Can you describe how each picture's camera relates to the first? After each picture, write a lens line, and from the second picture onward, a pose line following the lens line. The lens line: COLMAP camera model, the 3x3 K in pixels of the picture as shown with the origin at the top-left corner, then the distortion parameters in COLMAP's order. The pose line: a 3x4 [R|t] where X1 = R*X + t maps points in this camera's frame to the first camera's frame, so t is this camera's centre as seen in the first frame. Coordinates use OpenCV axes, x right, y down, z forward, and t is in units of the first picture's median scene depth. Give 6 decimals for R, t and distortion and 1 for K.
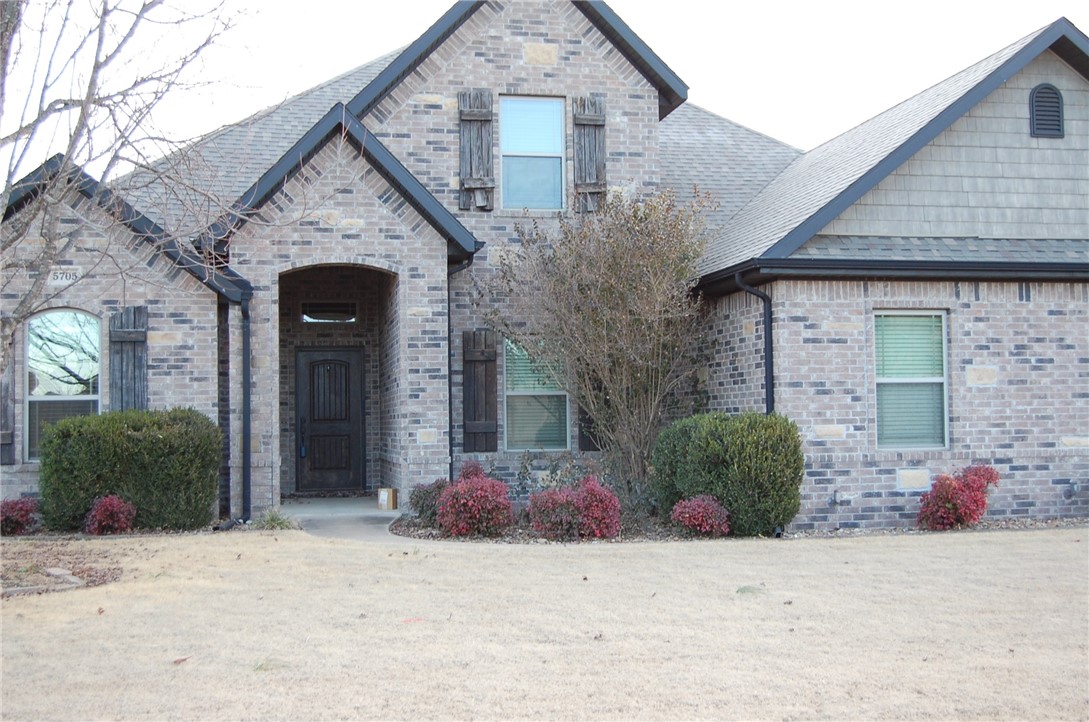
lens RADIAL K [[1339.7, 0, 551.4], [0, 1339.7, 362.3], [0, 0, 1]] dist [-0.051041, 0.000000]
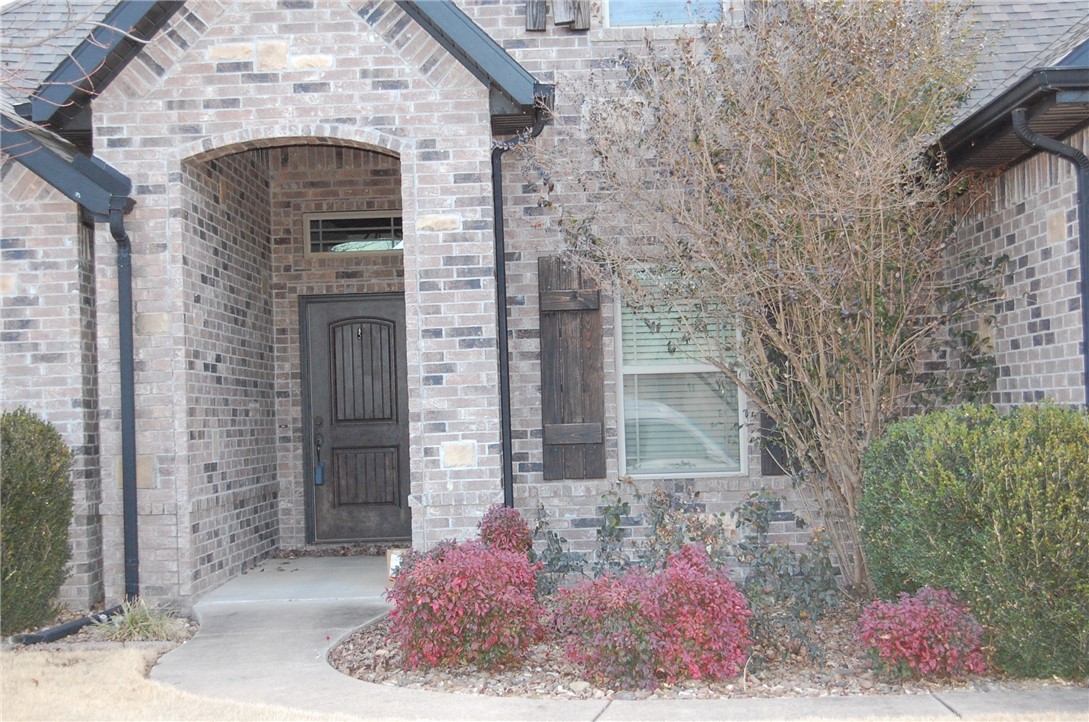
lens RADIAL K [[1828.3, 0, 555.6], [0, 1828.3, 366.1], [0, 0, 1]] dist [-0.039832, 0.000000]
pose [[0.979070, -0.021109, -0.202428, 0.096693], [0.026399, 0.999376, 0.023466, 0.003920], [0.201806, -0.028319, 0.979016, 0.301641]]
